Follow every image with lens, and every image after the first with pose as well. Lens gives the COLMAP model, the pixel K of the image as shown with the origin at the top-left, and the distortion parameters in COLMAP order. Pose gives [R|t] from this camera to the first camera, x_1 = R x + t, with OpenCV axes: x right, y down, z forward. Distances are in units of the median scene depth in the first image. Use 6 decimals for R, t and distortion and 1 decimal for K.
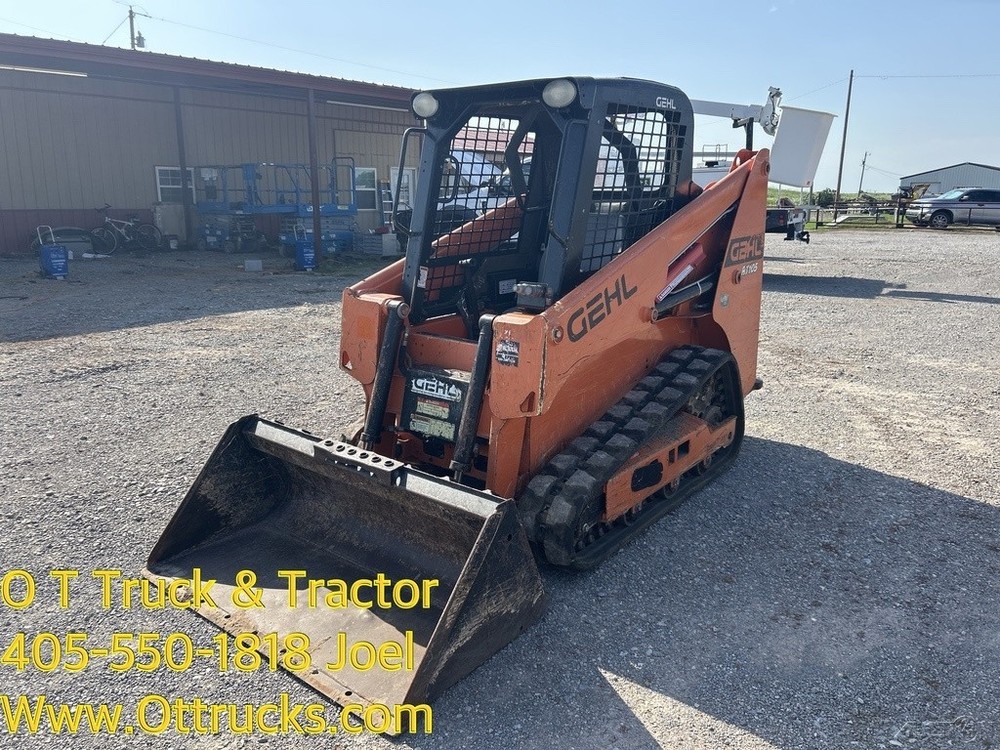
lens RADIAL K [[754.6, 0, 495.6], [0, 754.6, 371.9], [0, 0, 1]] dist [0.066036, -0.079531]
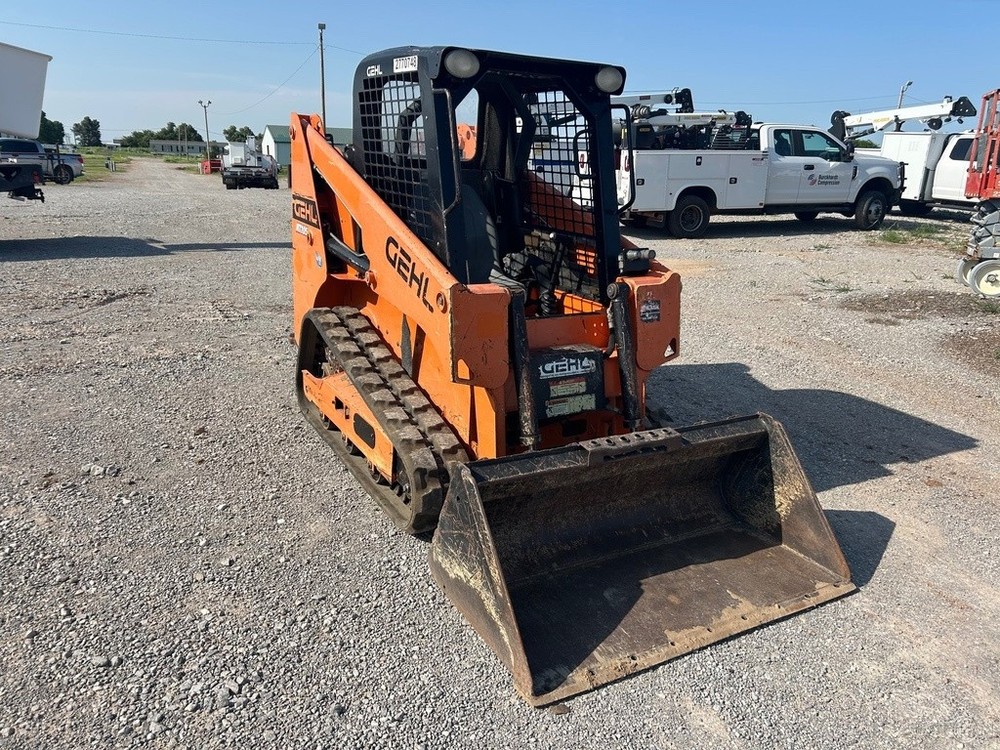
lens RADIAL K [[758.3, 0, 506.1], [0, 758.3, 369.0], [0, 0, 1]] dist [0.059998, -0.072468]
pose [[0.358532, -0.241930, 0.901624, -0.980278], [0.187392, 0.964827, 0.184372, -0.169684], [-0.914516, 0.102854, 0.391257, 0.663978]]
